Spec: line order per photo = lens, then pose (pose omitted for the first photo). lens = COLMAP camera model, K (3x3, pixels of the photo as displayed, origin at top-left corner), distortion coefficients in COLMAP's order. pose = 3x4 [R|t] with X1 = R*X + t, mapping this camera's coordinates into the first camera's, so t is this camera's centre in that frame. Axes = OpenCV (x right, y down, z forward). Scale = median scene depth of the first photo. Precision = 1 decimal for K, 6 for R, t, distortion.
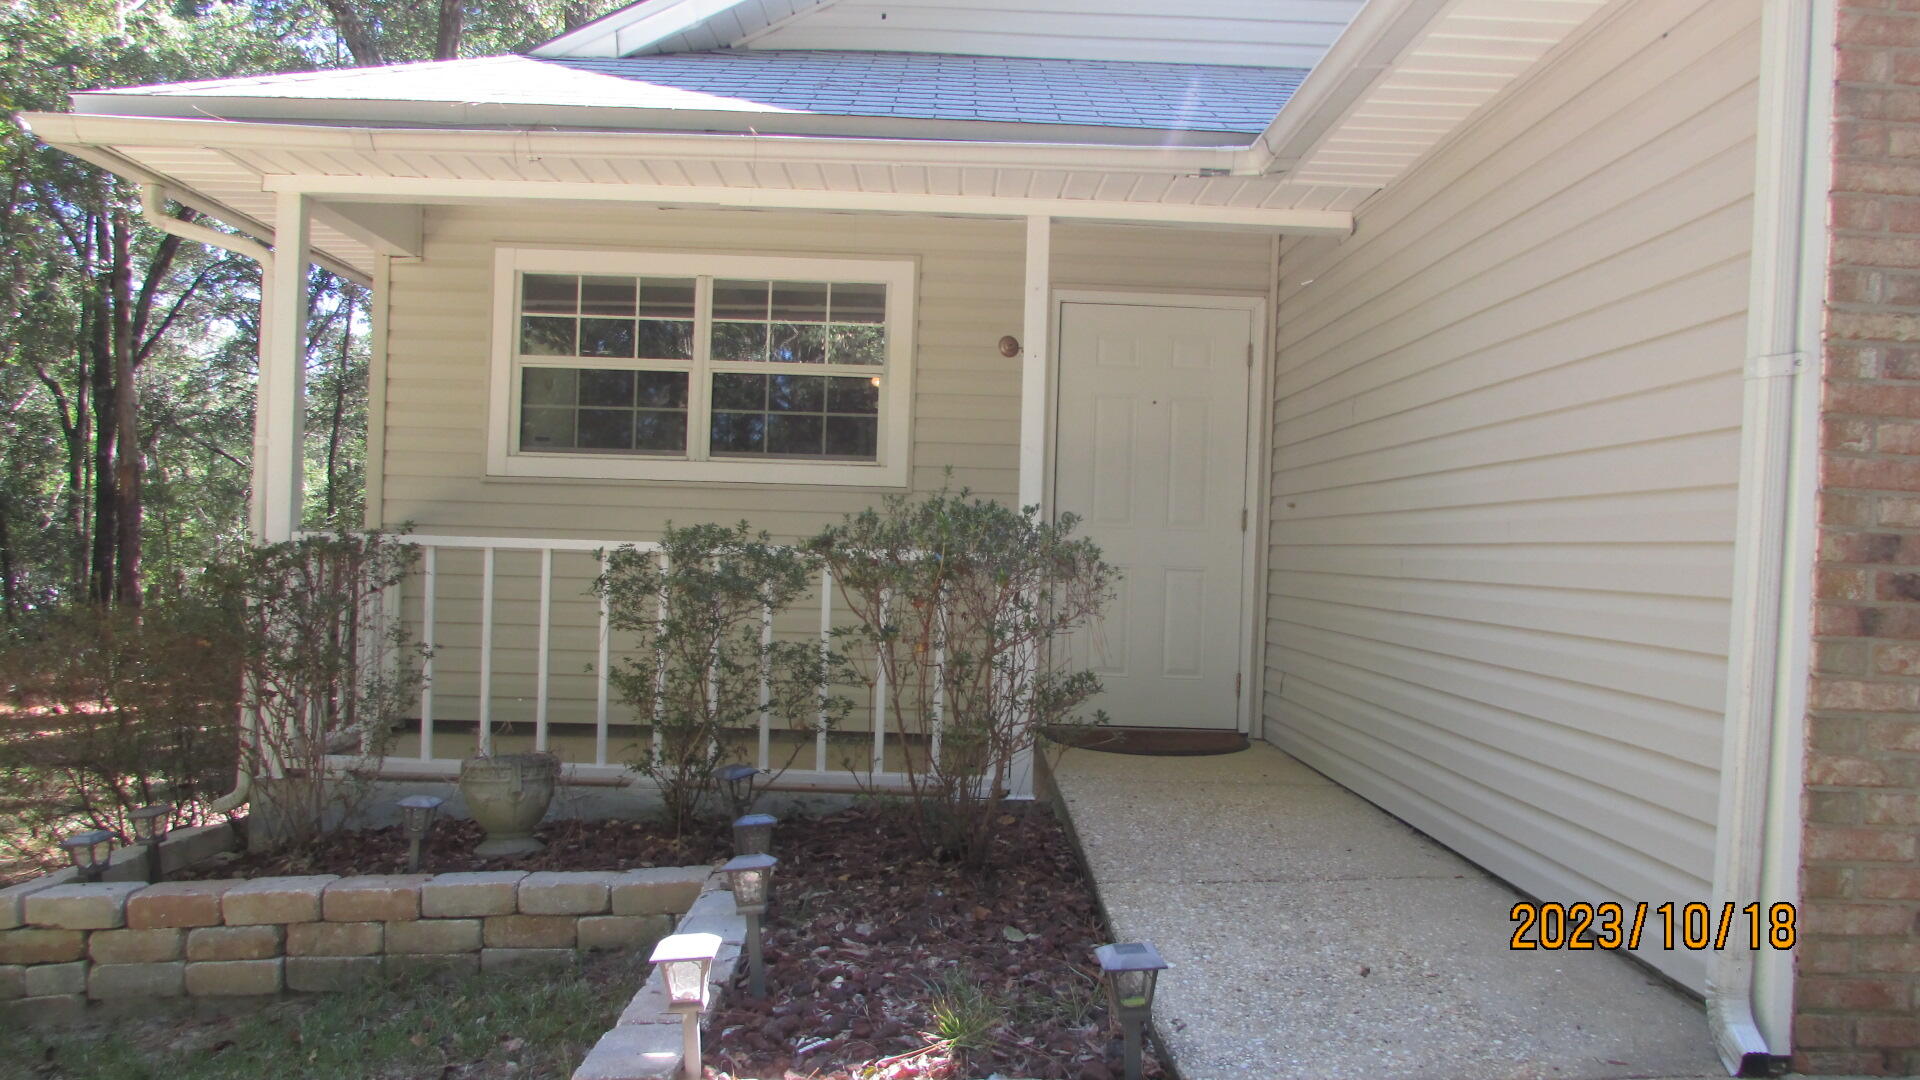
lens RADIAL K [[1374.0, 0, 962.5], [0, 1374.0, 530.1], [0, 0, 1]] dist [-0.006786, -0.002090]
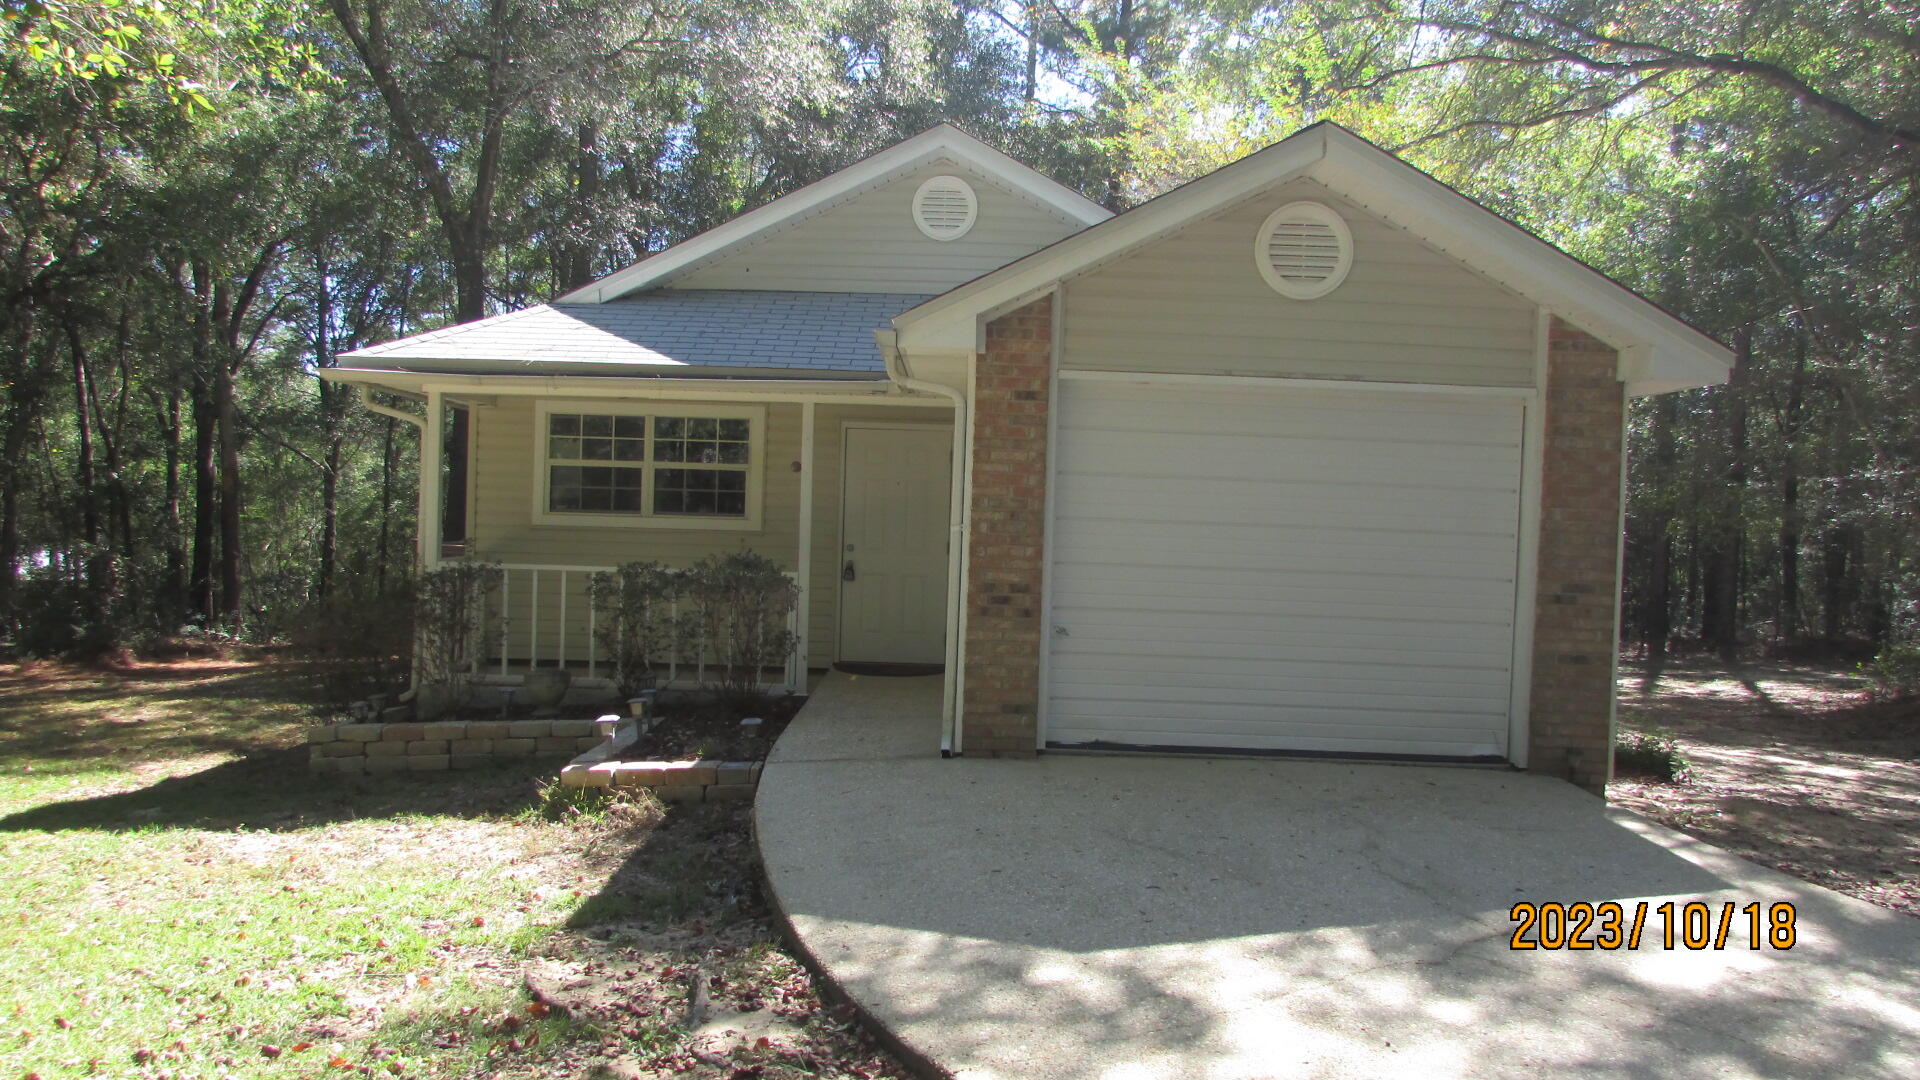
lens RADIAL K [[1374.0, 0, 968.0], [0, 1374.0, 550.3], [0, 0, 1]] dist [-0.006786, -0.002090]
pose [[0.999832, -0.001253, -0.018282, 0.321574], [0.001912, 0.999348, 0.036067, -0.086087], [0.018225, -0.036096, 0.999182, -0.984067]]
